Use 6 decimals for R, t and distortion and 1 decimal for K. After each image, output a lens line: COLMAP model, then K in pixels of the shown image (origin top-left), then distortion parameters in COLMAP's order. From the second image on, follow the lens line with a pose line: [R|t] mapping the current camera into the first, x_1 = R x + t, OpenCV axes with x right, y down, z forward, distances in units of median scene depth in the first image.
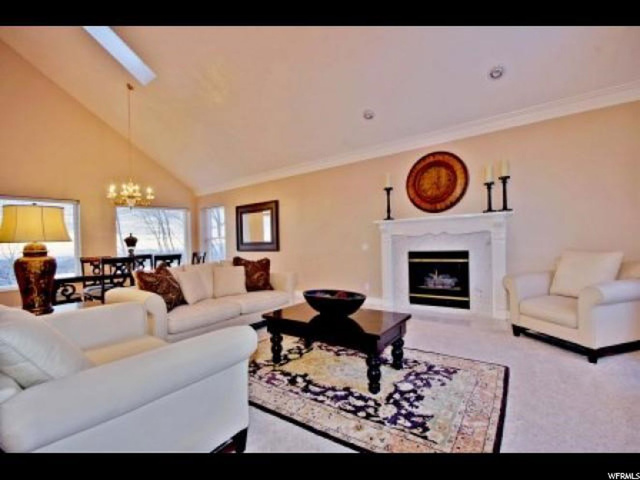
lens RADIAL K [[287.6, 0, 336.6], [0, 287.6, 242.1], [0, 0, 1]] dist [0.000081, 0.000073]
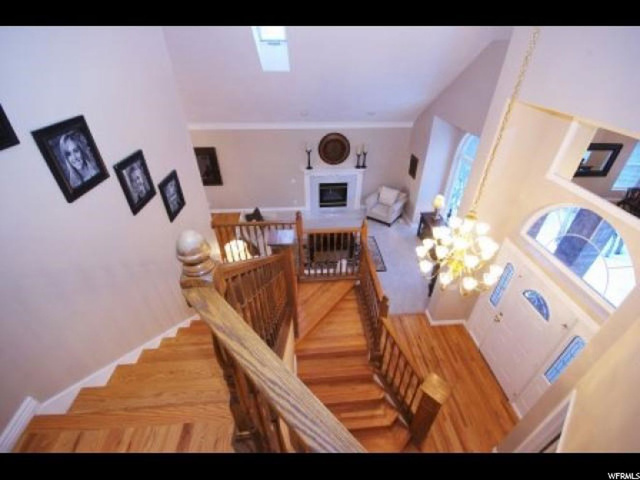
lens RADIAL K [[287.6, 0, 336.6], [0, 287.6, 242.1], [0, 0, 1]] dist [0.000081, 0.000073]
pose [[0.757892, -0.333631, 0.560616, -1.005203], [-0.049035, 0.827776, 0.558912, -0.832794], [-0.650535, -0.451084, 0.611005, -0.510572]]
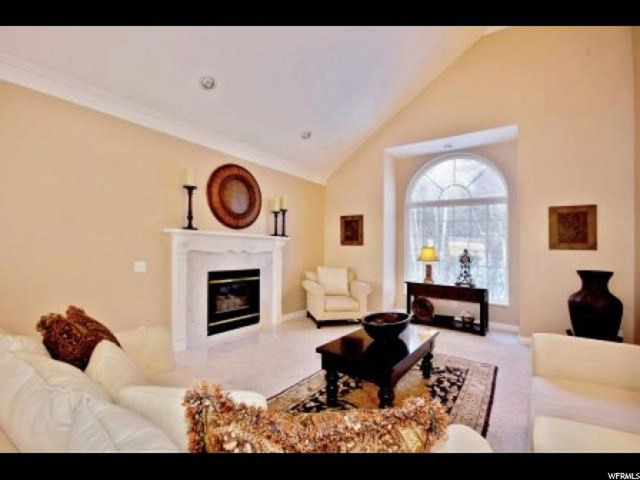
lens RADIAL K [[294.0, 0, 318.5], [0, 294.0, 246.5], [0, 0, 1]] dist [-0.000688, -0.000062]
pose [[0.013091, 0.048027, 0.998760, -0.648049], [-0.018995, 0.998678, -0.047774, -0.005197], [-0.999734, -0.018346, 0.013986, 0.765229]]
